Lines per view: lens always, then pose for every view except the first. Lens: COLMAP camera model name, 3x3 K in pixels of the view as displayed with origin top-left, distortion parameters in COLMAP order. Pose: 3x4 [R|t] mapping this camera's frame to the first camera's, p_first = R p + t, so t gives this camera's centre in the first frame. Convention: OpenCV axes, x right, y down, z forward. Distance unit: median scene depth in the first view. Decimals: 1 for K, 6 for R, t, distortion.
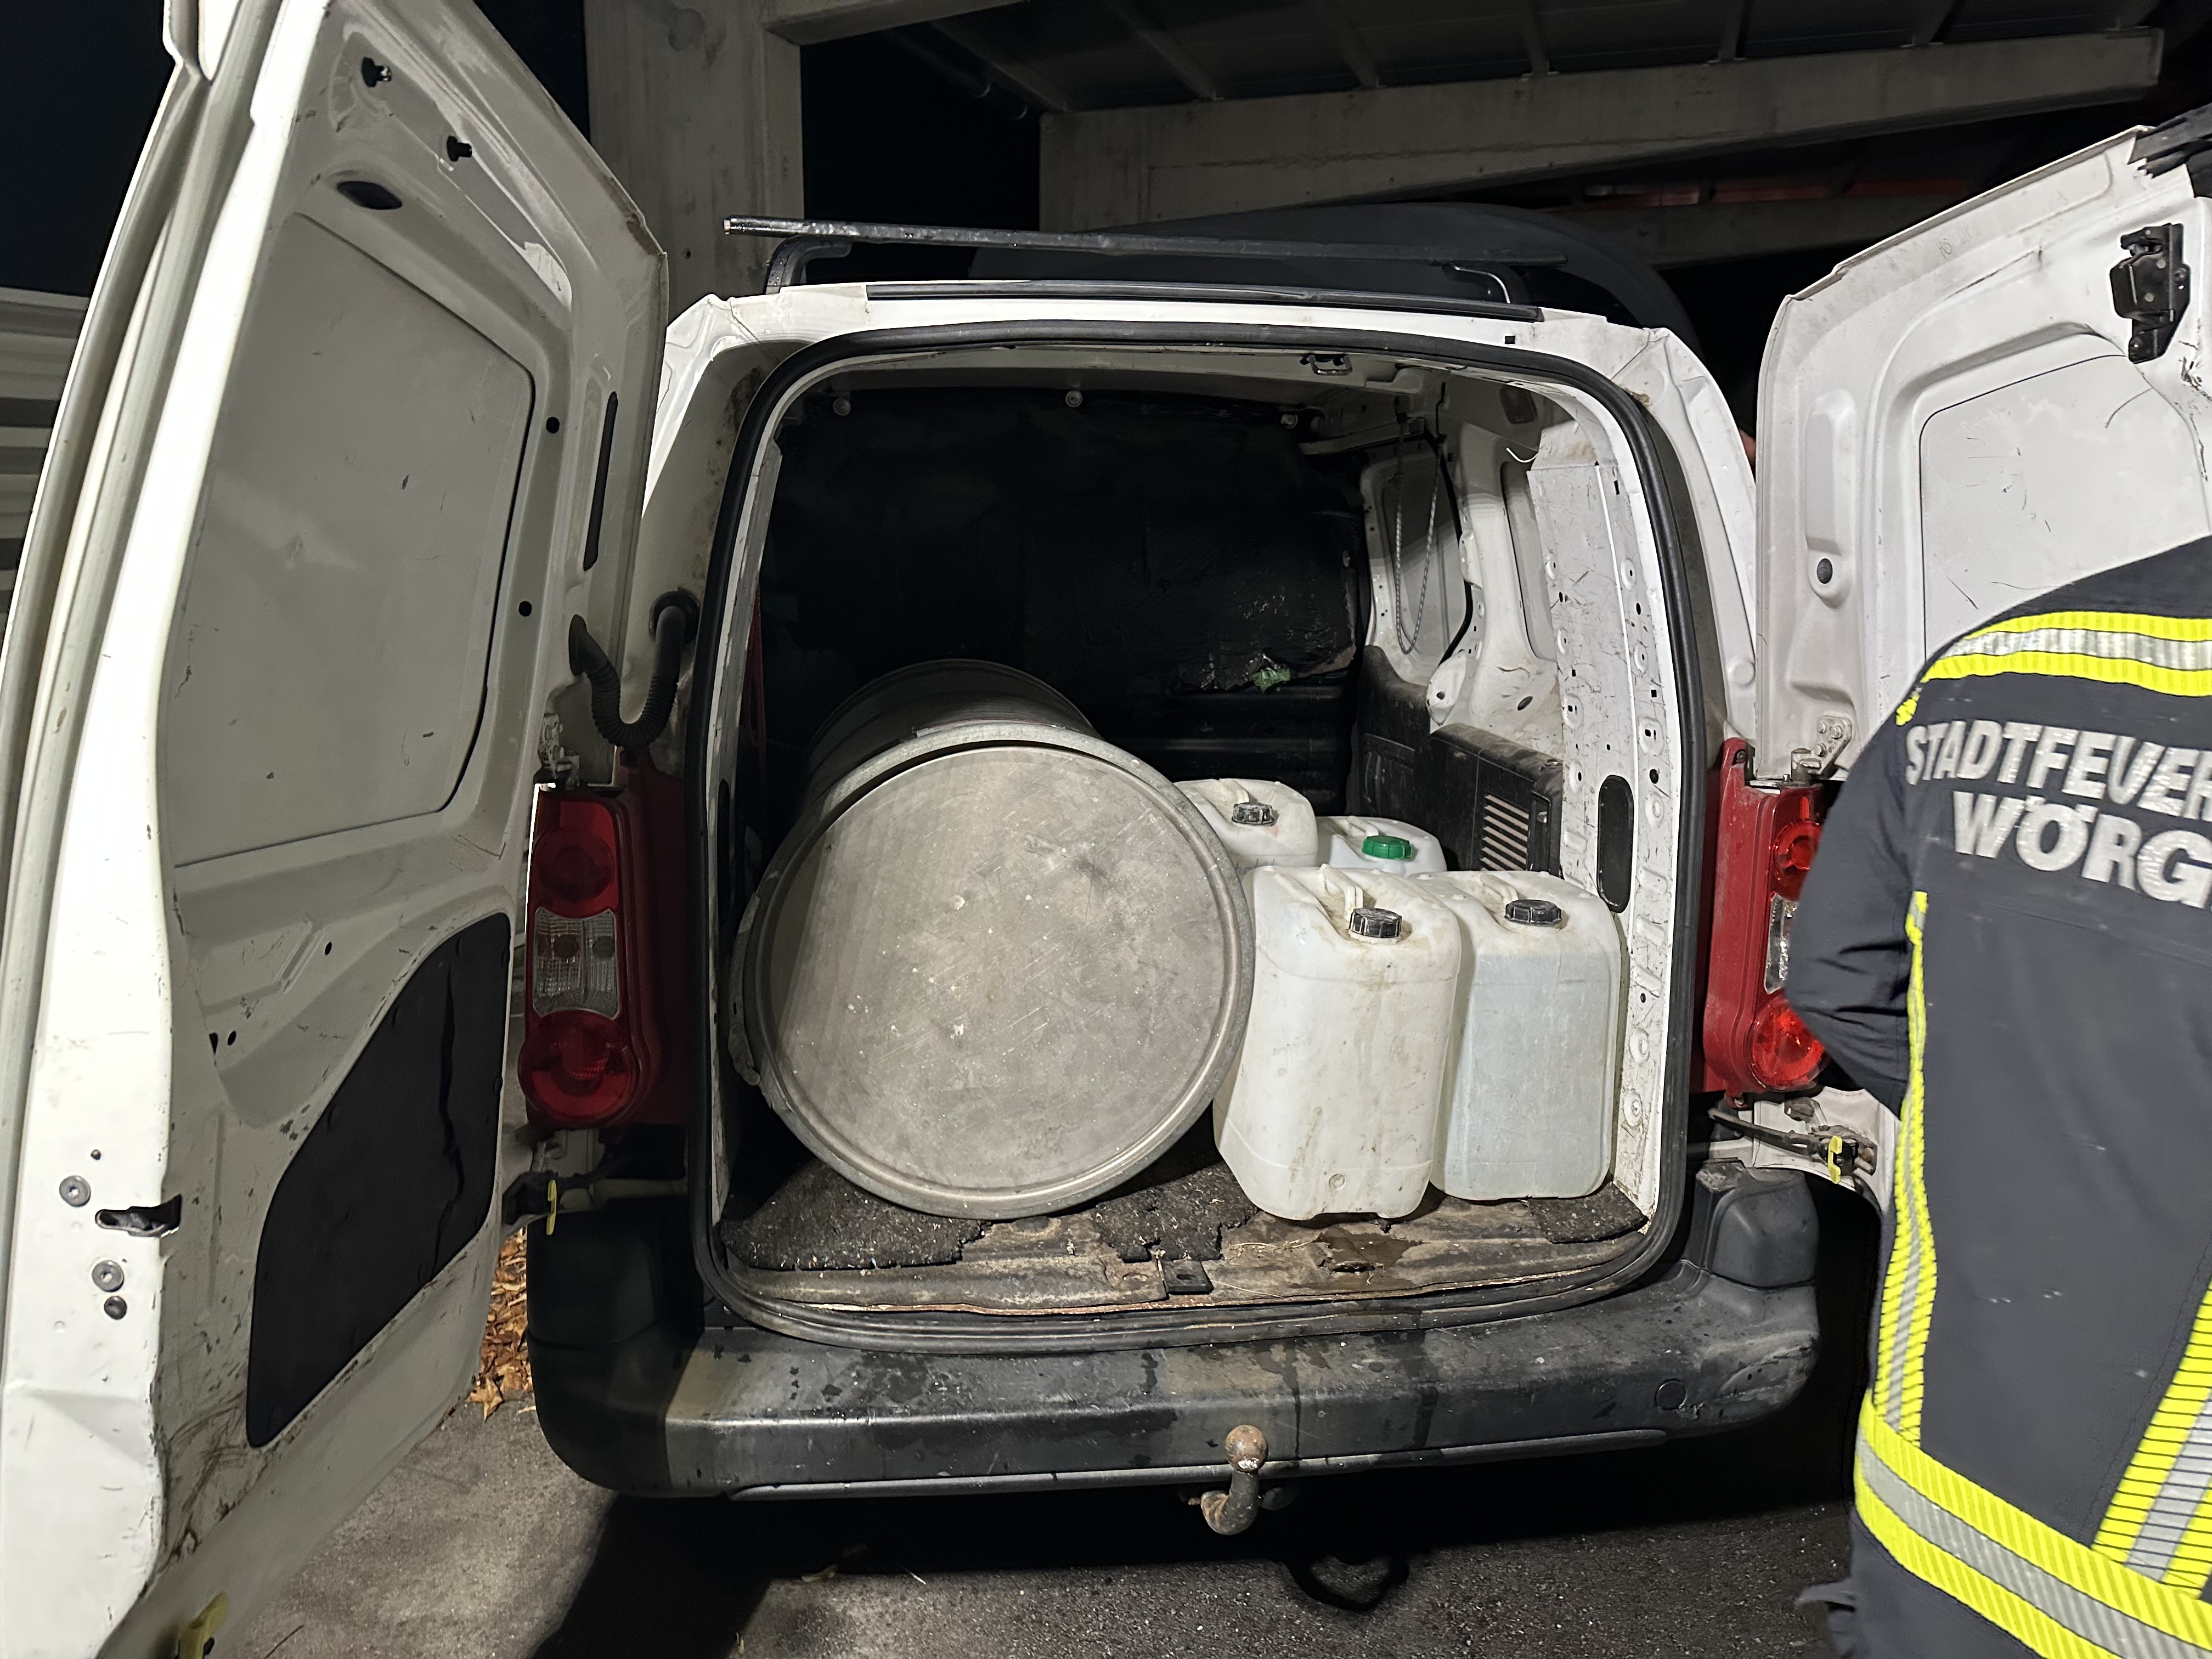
lens RADIAL K [[1548.7, 0, 1107.0], [0, 1548.7, 821.5], [0, 0, 1]] dist [0.008402, -0.016835]
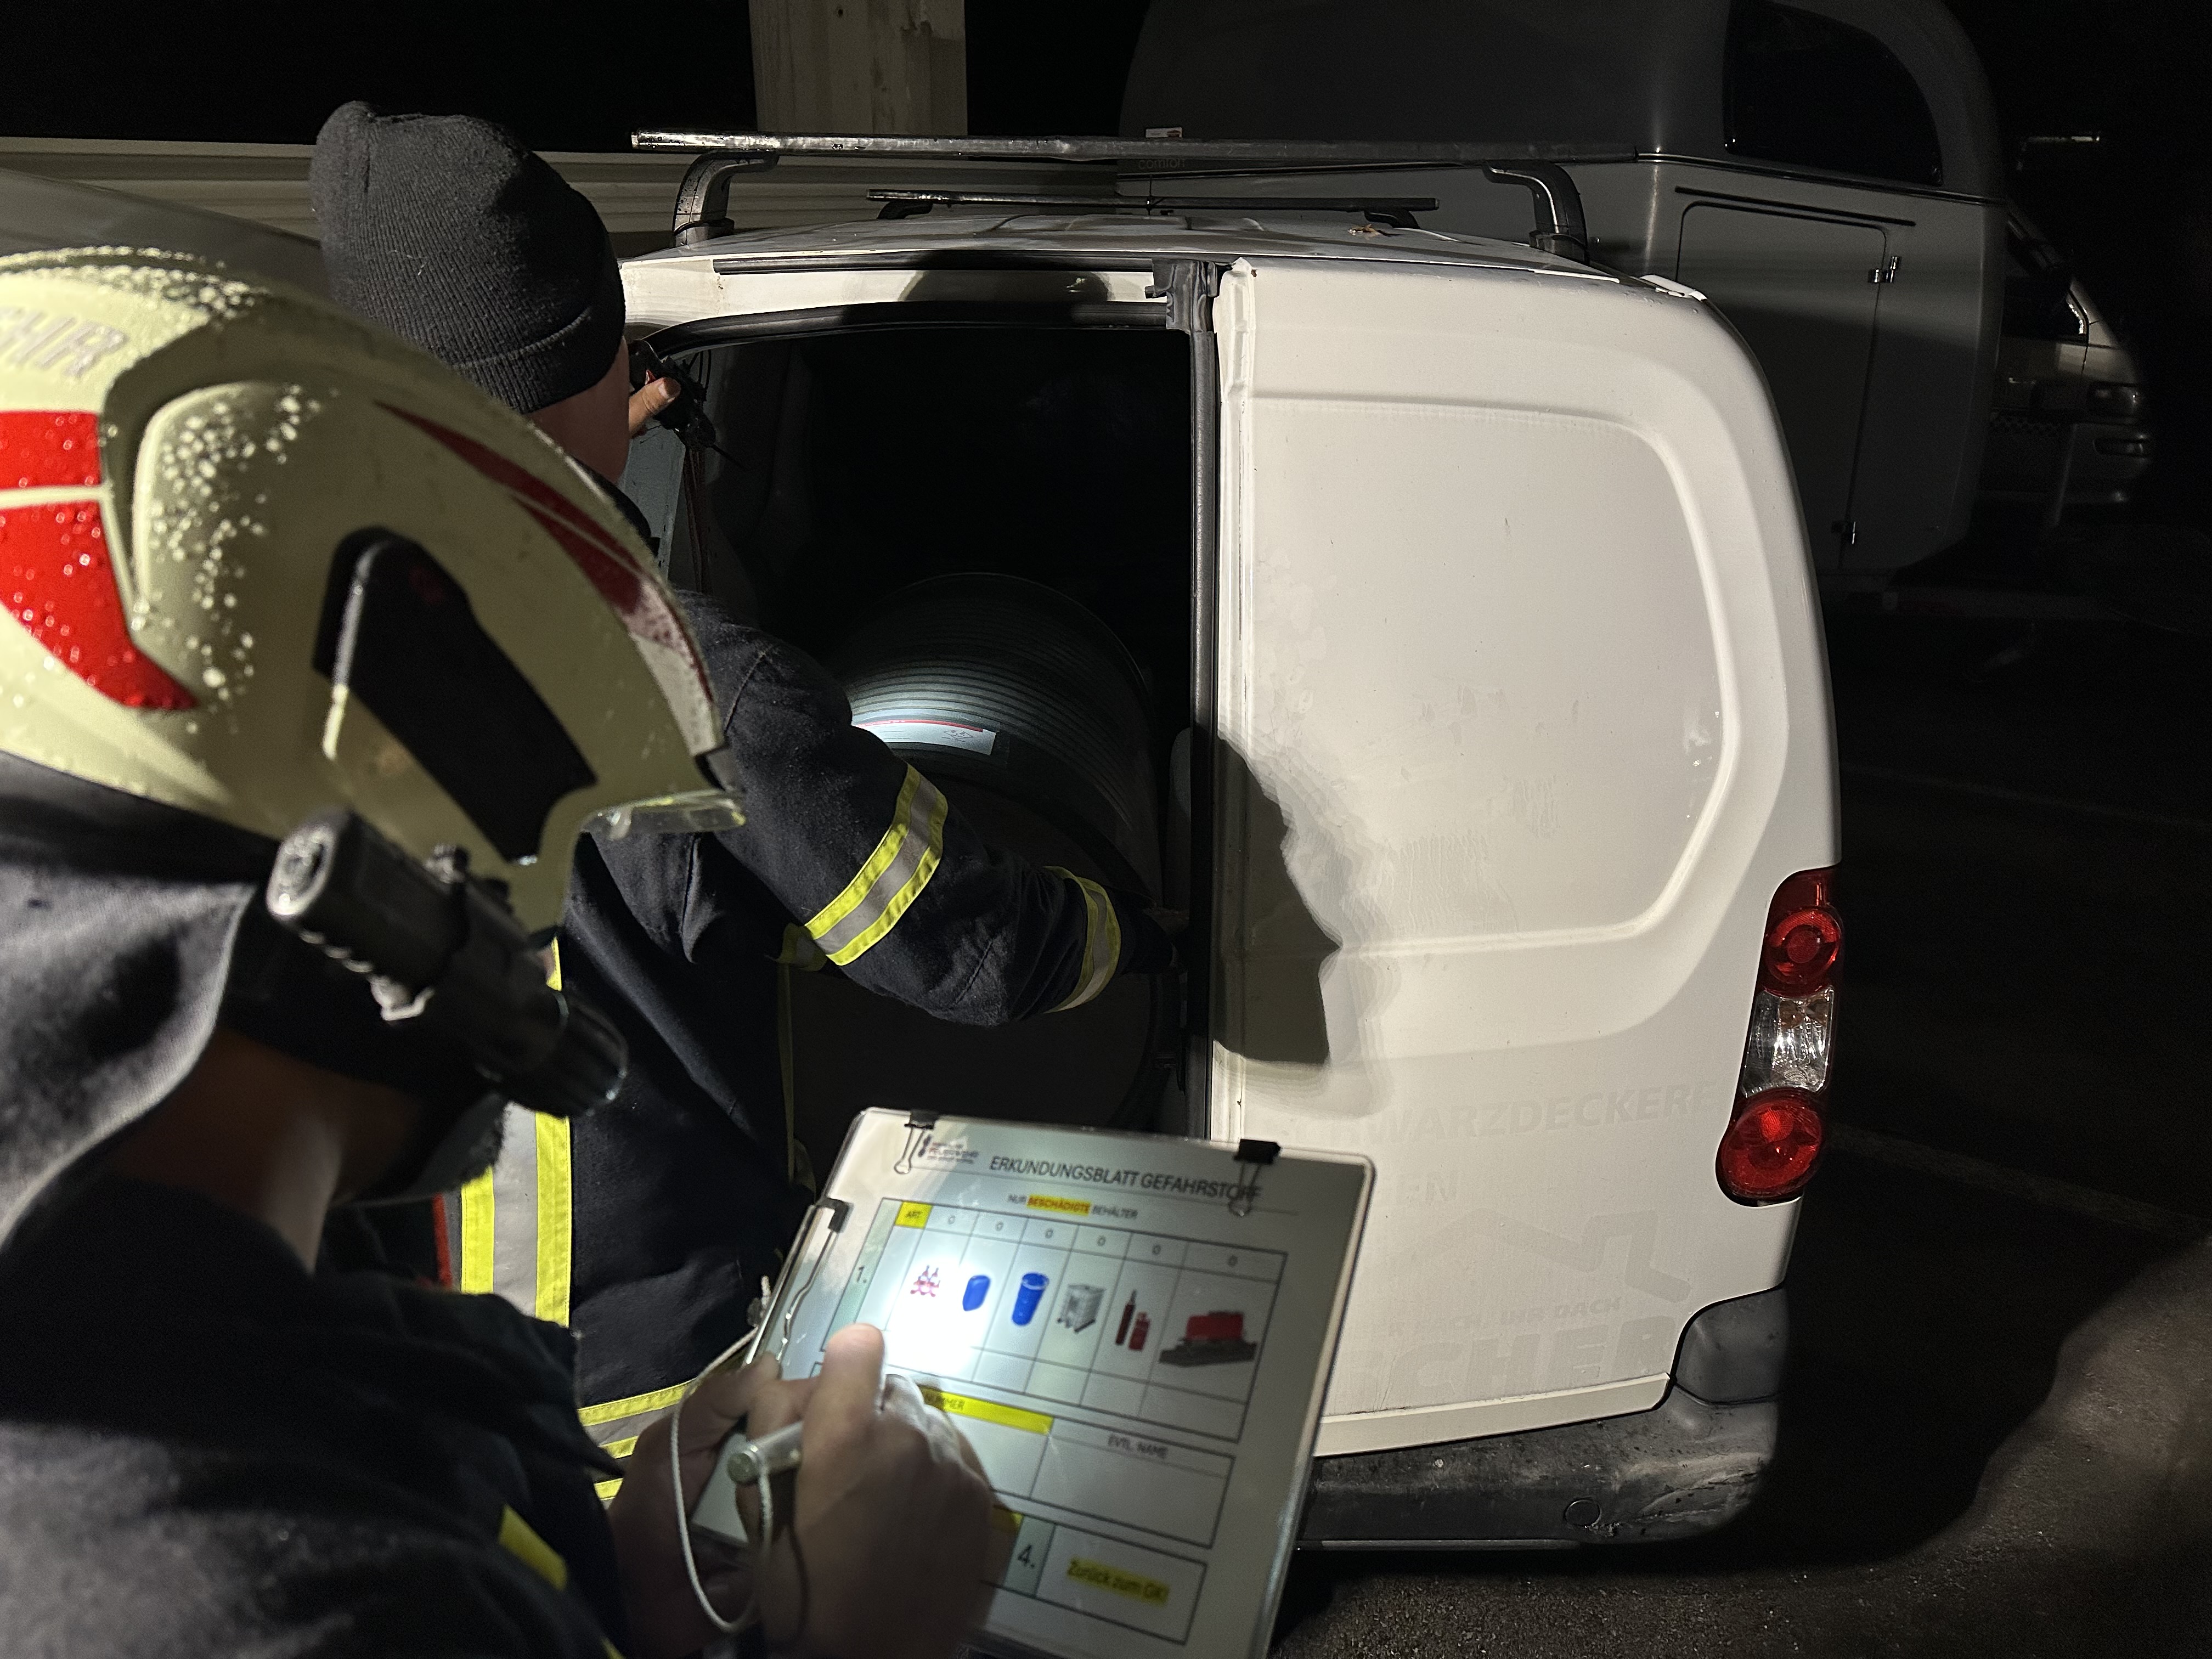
lens RADIAL K [[1548.7, 0, 1109.5], [0, 1548.7, 834.2], [0, 0, 1]] dist [0.008402, -0.016835]
pose [[0.987056, 0.056218, -0.150203, 0.198931], [-0.028902, 0.983569, 0.178203, -0.179238], [0.157753, -0.171555, 0.972462, 0.127834]]
